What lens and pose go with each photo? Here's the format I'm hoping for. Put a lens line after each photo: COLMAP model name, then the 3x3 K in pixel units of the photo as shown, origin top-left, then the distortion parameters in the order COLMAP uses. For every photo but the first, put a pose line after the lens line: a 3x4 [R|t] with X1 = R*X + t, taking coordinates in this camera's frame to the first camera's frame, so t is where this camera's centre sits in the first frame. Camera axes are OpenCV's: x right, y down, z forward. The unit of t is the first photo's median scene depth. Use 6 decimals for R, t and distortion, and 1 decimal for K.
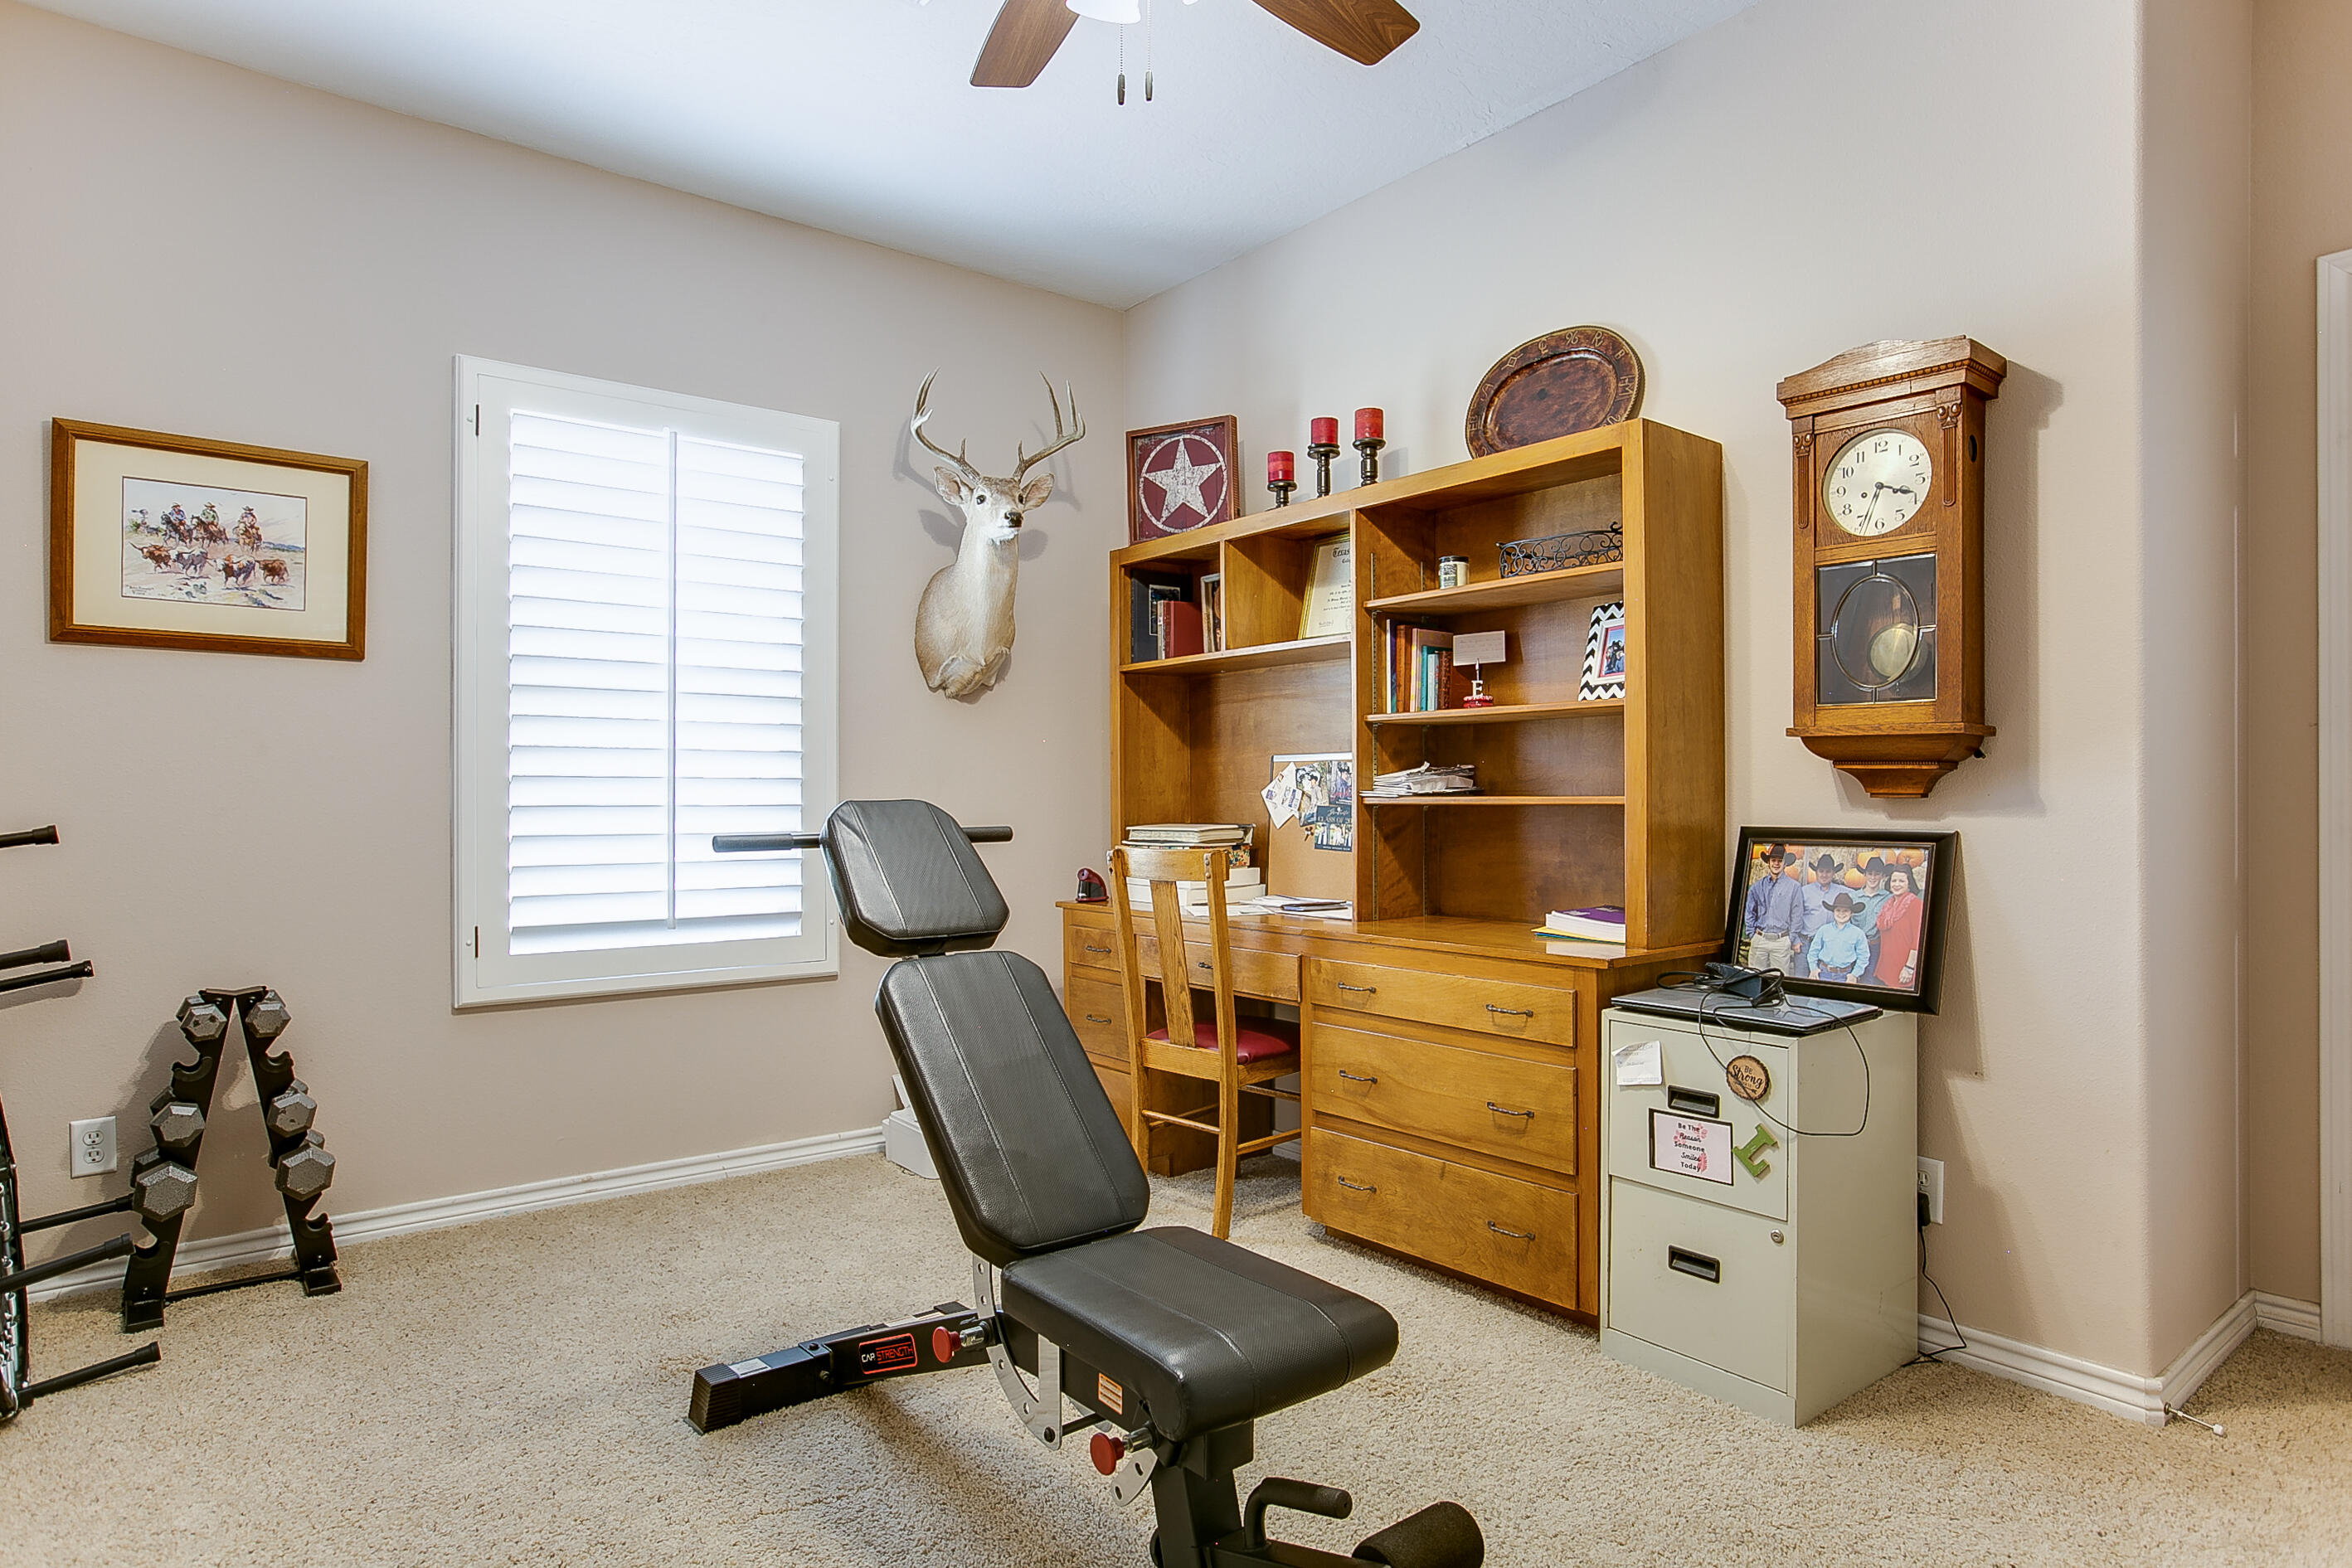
lens RADIAL K [[1274.4, 0, 1166.4], [0, 1274.4, 788.9], [0, 0, 1]] dist [-0.027198, 0.000453]
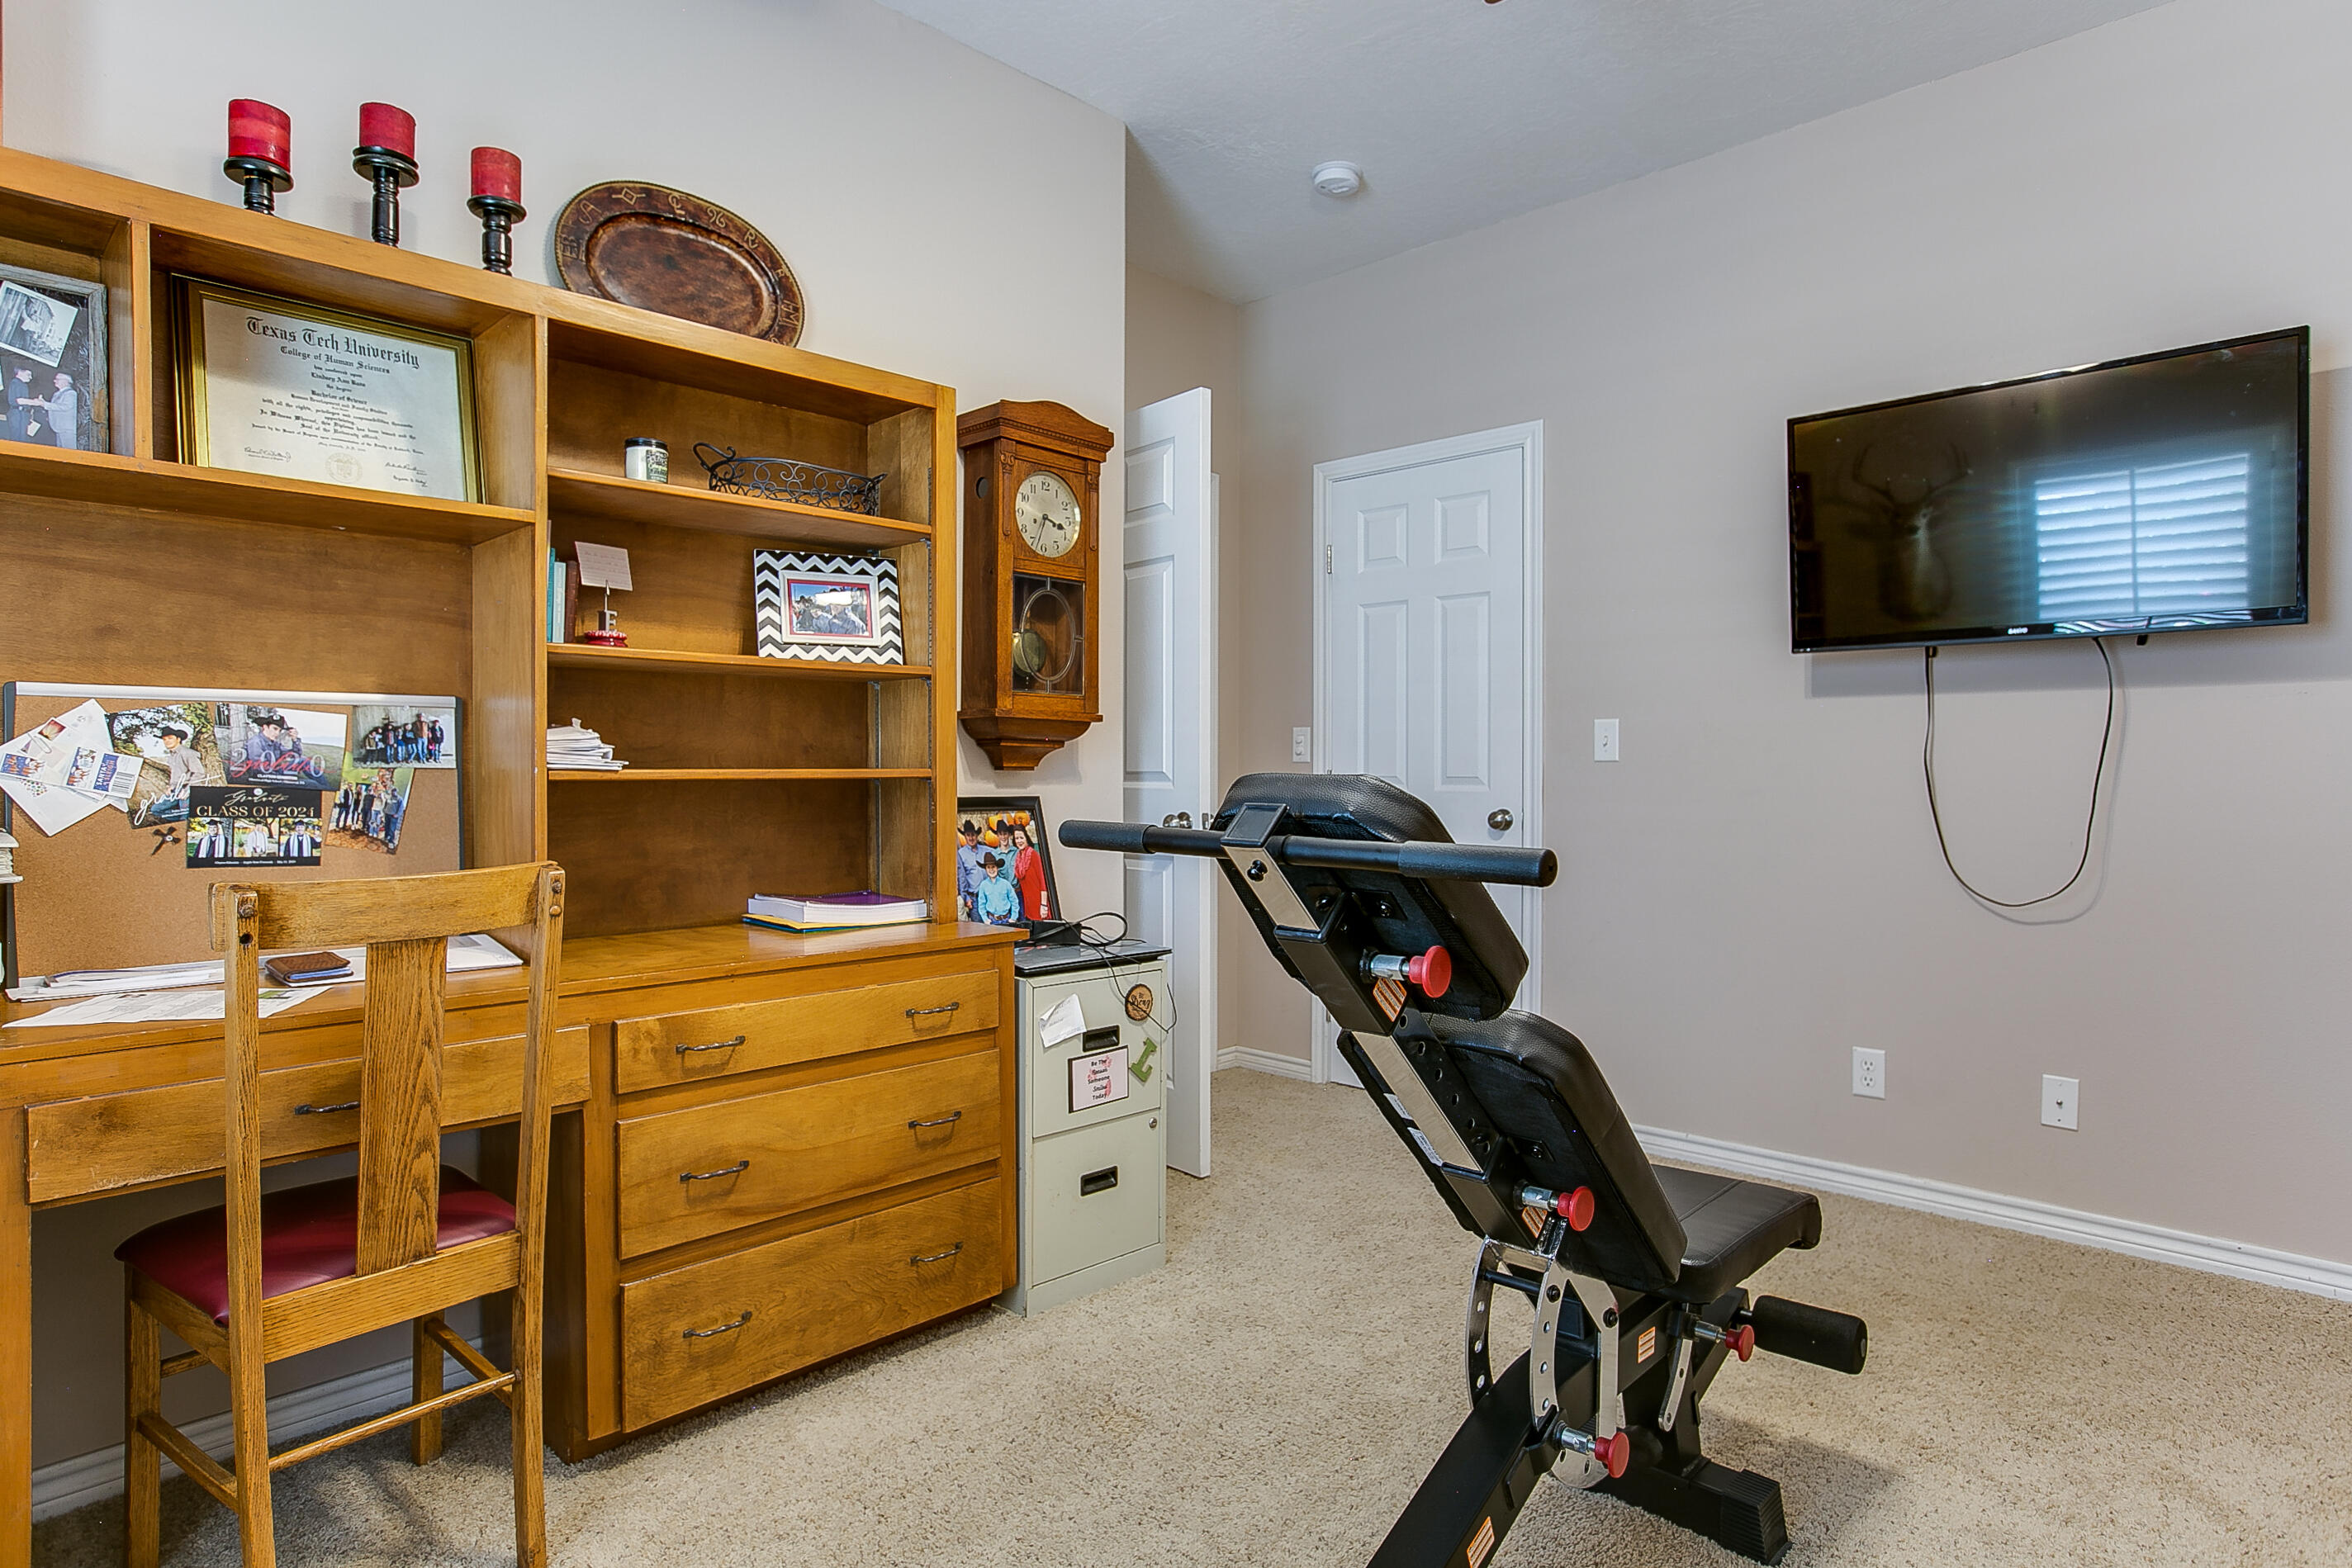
lens RADIAL K [[1274.4, 0, 1166.9], [0, 1274.4, 783.8], [0, 0, 1]] dist [-0.027198, 0.000453]
pose [[-0.103617, -0.008926, 0.994577, -0.646404], [-0.005124, 0.999951, 0.008441, 0.008496], [-0.994604, -0.004222, -0.103658, 0.951700]]
